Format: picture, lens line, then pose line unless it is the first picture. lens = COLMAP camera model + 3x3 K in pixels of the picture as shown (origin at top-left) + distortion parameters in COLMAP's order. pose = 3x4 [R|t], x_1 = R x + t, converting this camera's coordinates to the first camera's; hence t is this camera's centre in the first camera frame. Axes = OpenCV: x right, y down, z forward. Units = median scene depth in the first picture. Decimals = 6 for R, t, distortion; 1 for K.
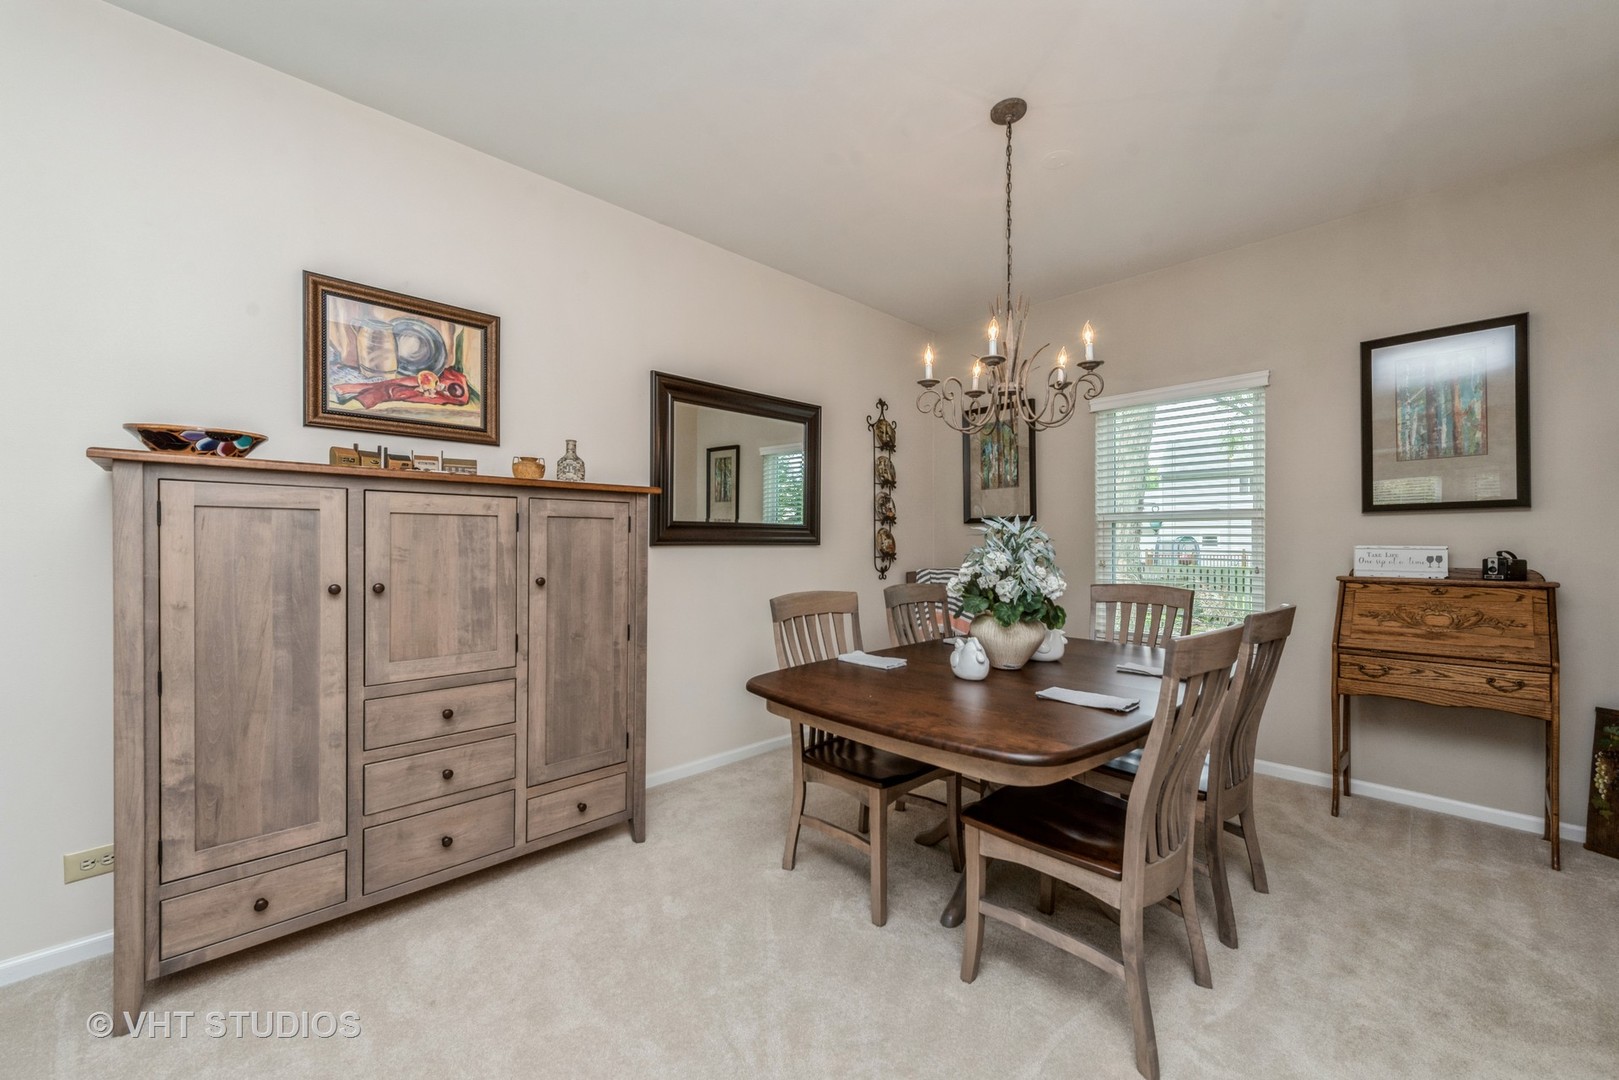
lens RADIAL K [[633.7, 0, 805.0], [0, 633.7, 543.1], [0, 0, 1]] dist [0.002806, -0.000202]
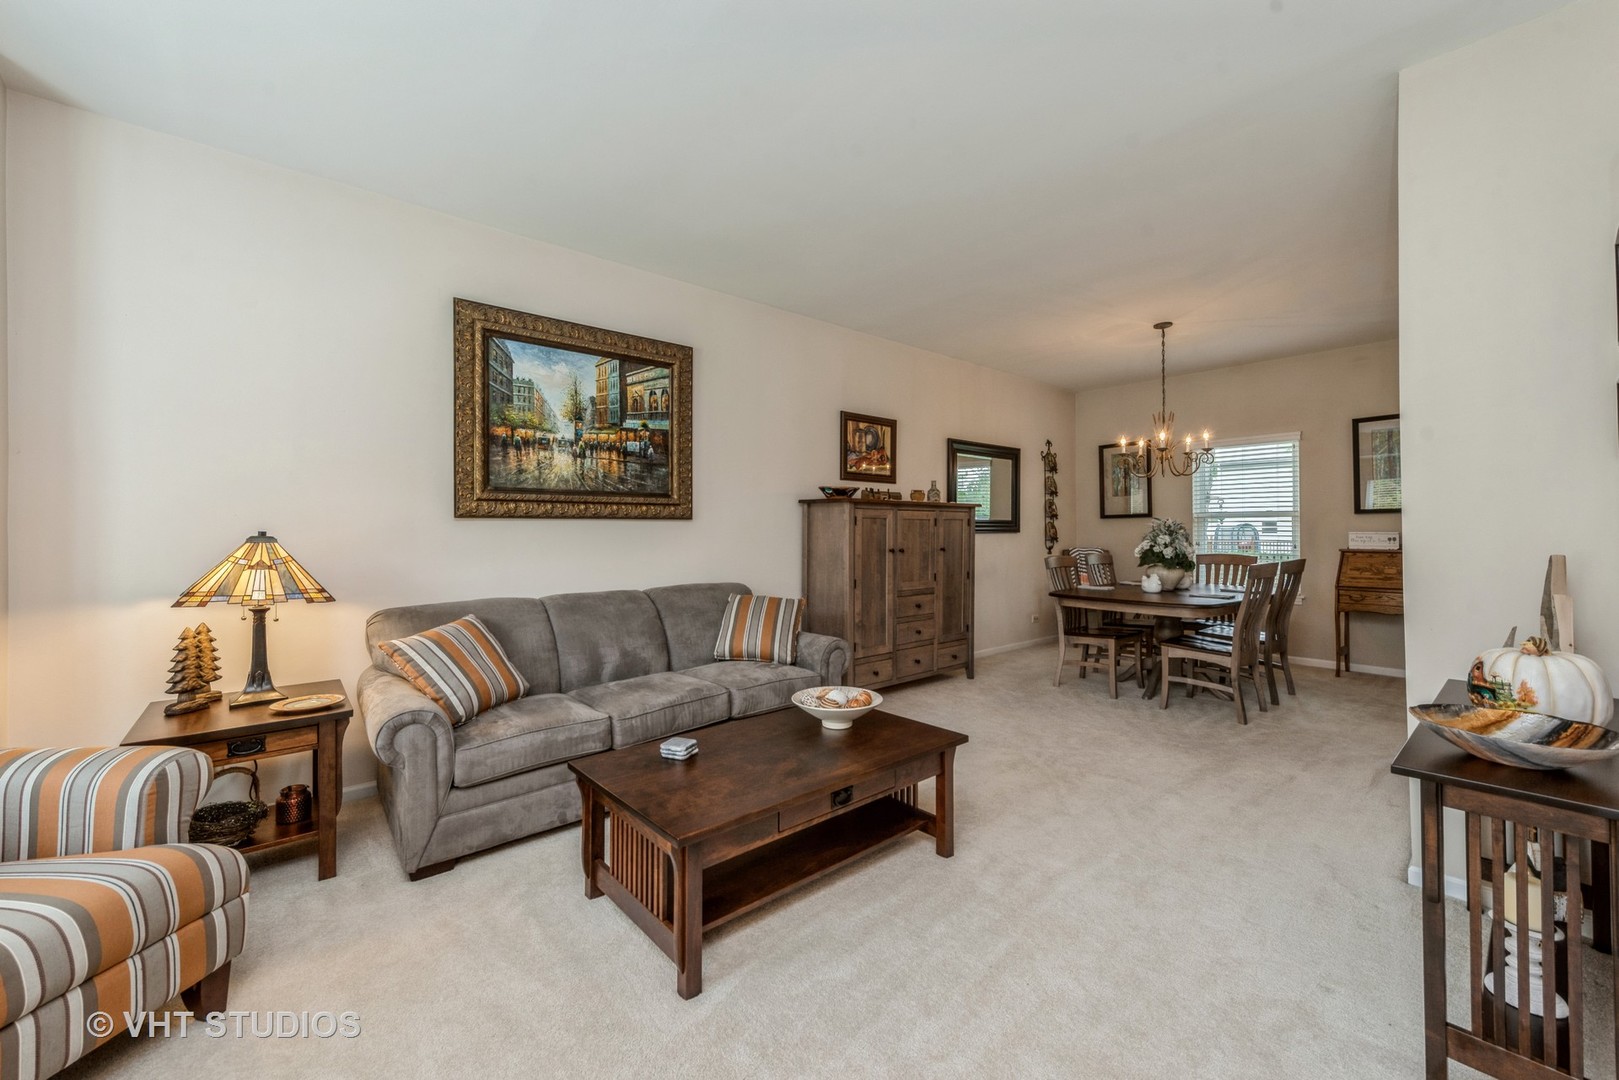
lens RADIAL K [[633.7, 0, 803.5], [0, 633.7, 525.3], [0, 0, 1]] dist [0.002806, -0.000202]
pose [[0.997781, -0.002640, -0.066522, -0.651713], [0.002063, 0.999960, -0.008733, -0.003195], [0.066542, 0.008576, 0.997747, -1.045553]]
